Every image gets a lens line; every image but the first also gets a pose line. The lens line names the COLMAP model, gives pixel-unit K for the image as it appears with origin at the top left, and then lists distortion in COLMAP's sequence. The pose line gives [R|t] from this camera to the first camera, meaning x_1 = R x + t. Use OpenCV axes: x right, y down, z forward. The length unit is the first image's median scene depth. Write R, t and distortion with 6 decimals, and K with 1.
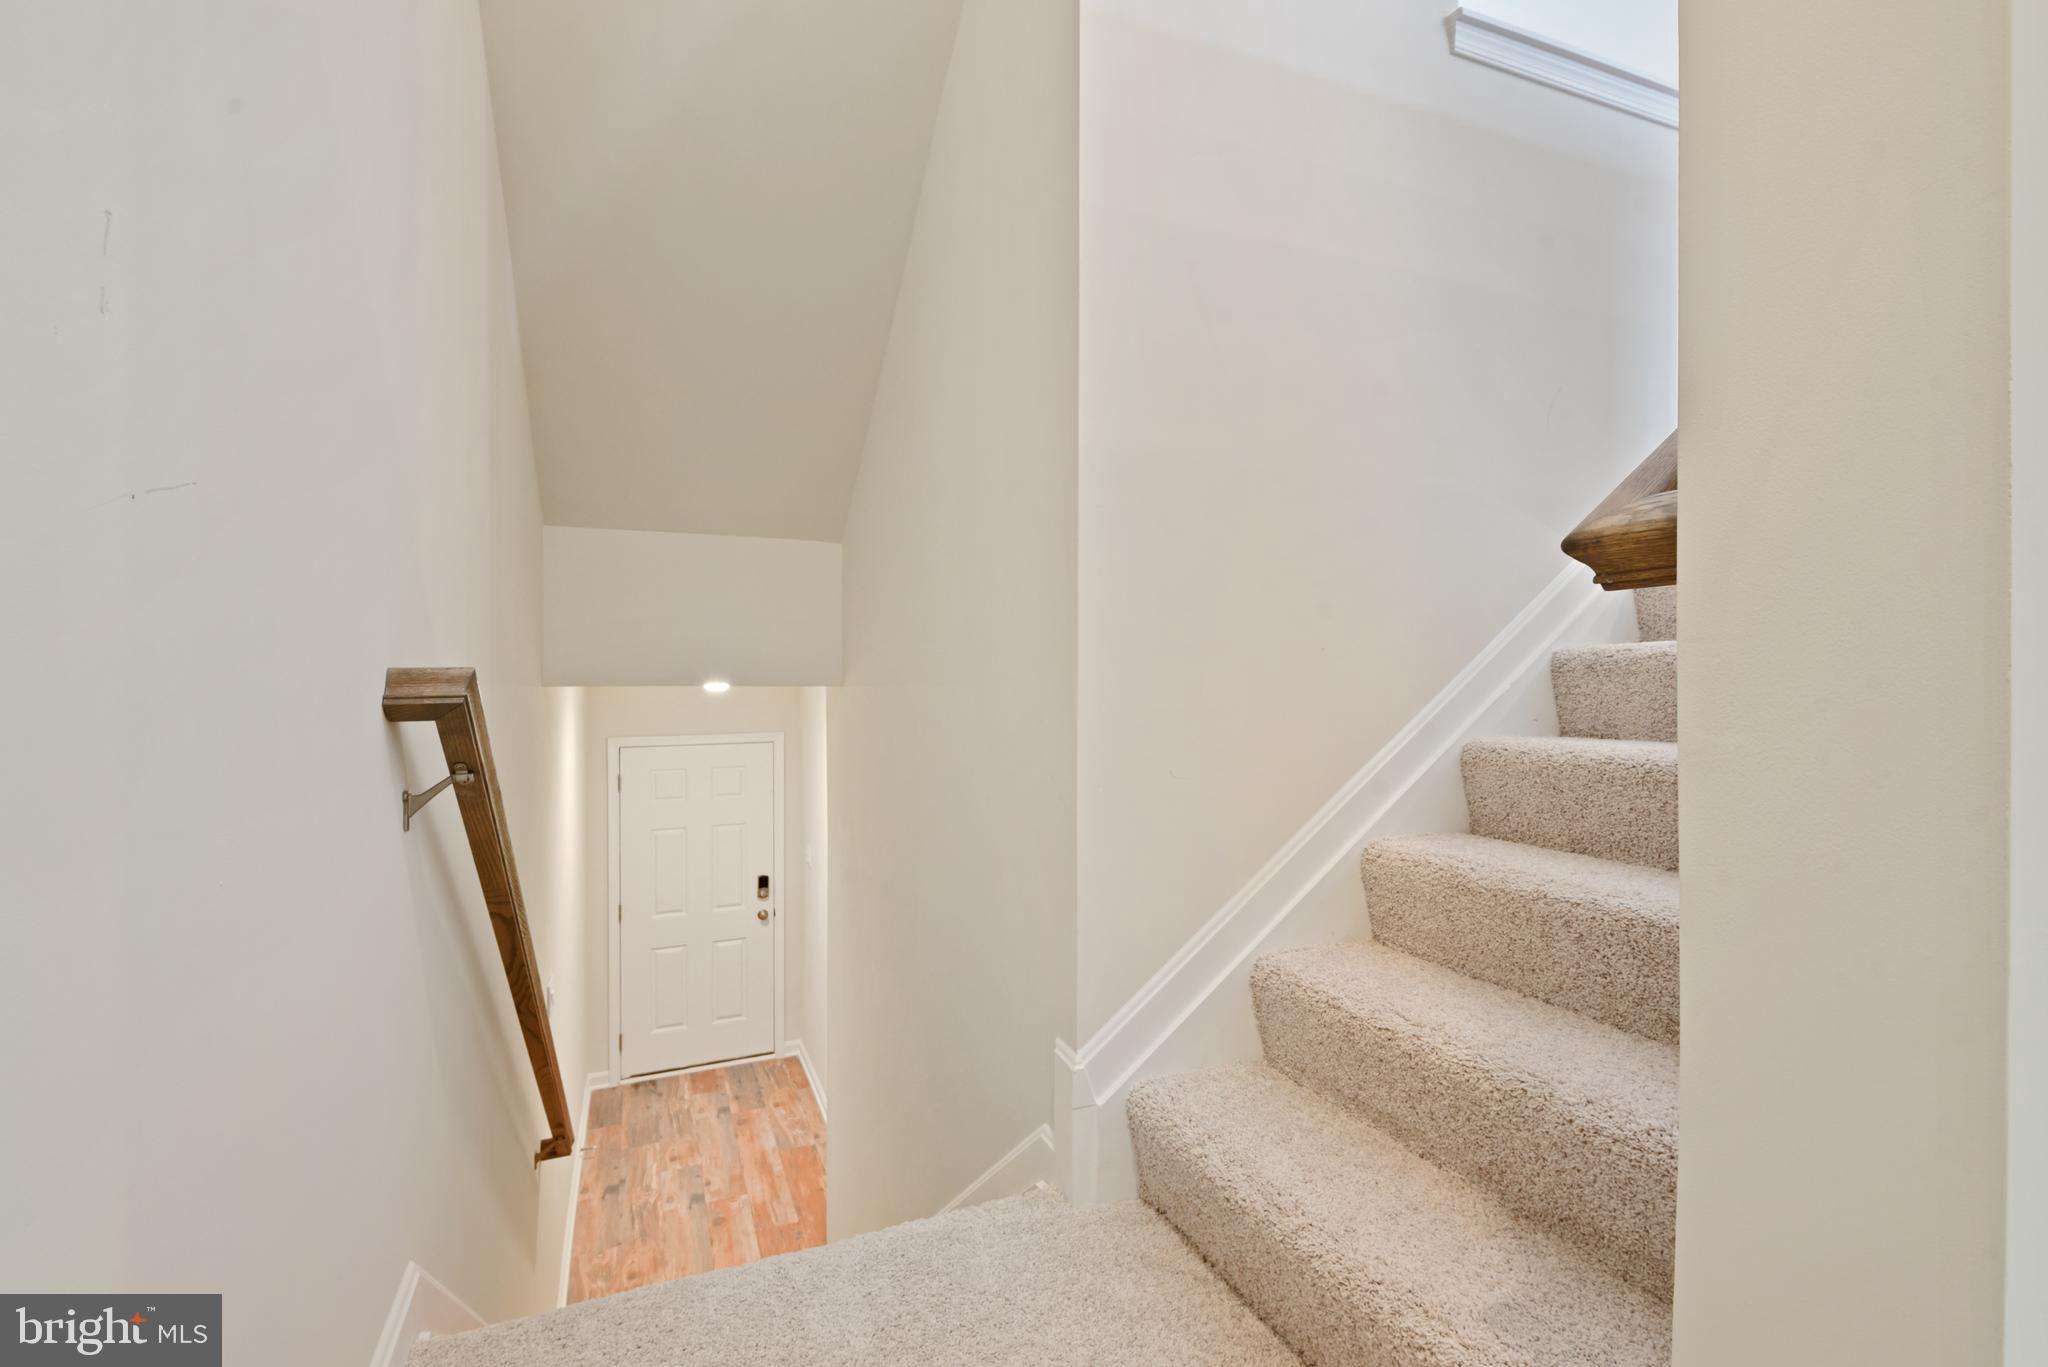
lens RADIAL K [[943.8, 0, 1039.8], [0, 943.8, 668.6], [0, 0, 1]] dist [-0.003030, -0.001907]
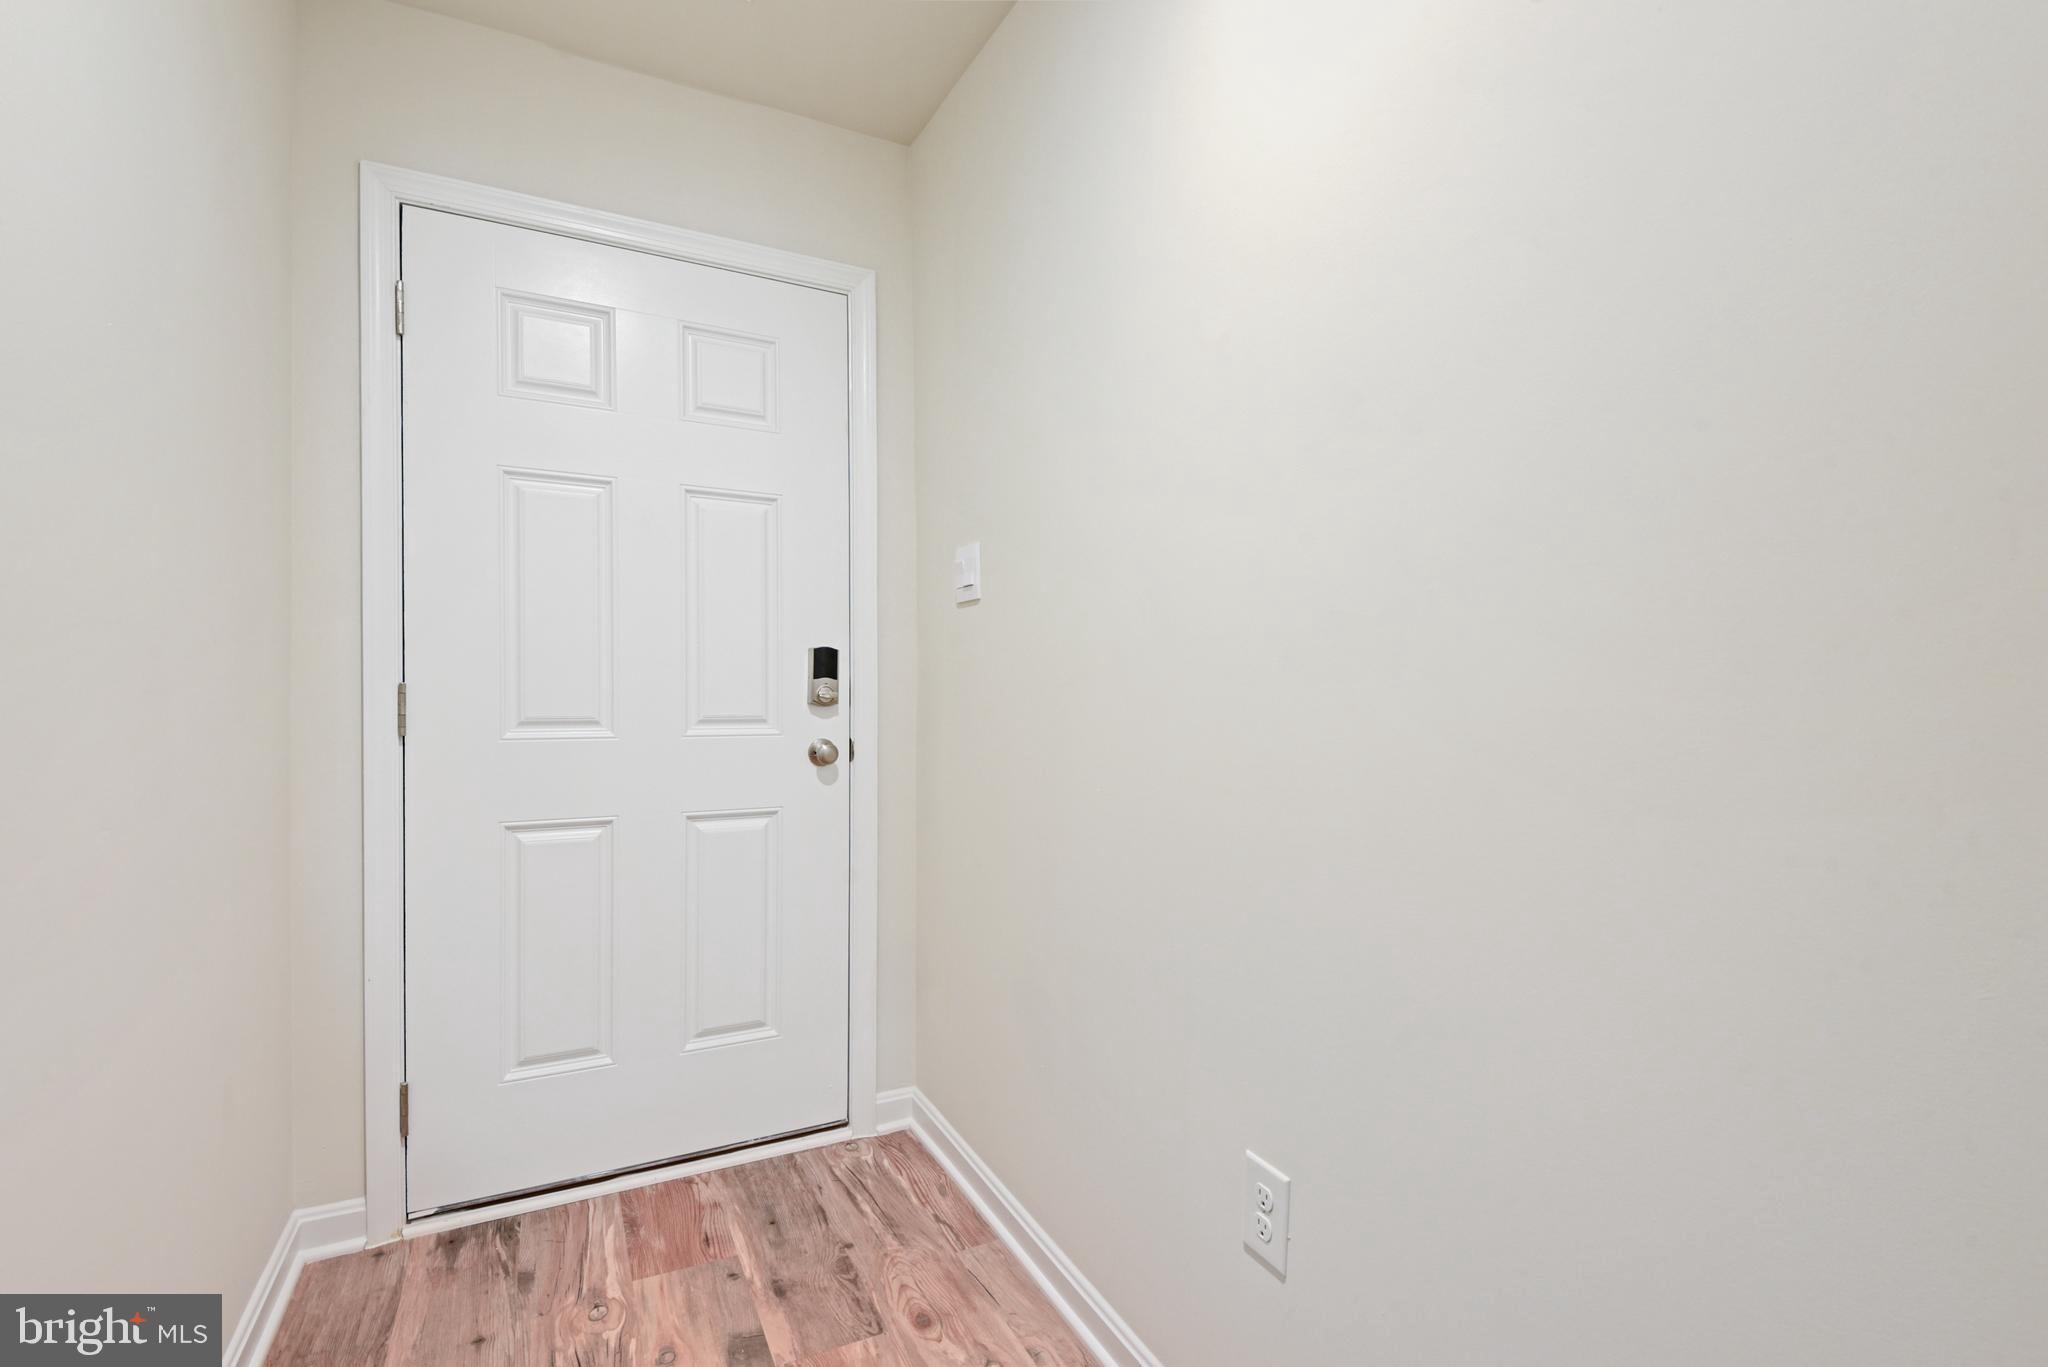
lens RADIAL K [[943.8, 0, 1012.6], [0, 943.8, 701.6], [0, 0, 1]] dist [-0.003030, -0.001907]
pose [[0.998209, 0.012969, 0.058401, -0.255318], [-0.014587, 0.999519, 0.027358, 0.243523], [-0.058018, -0.028161, 0.997918, 0.666418]]
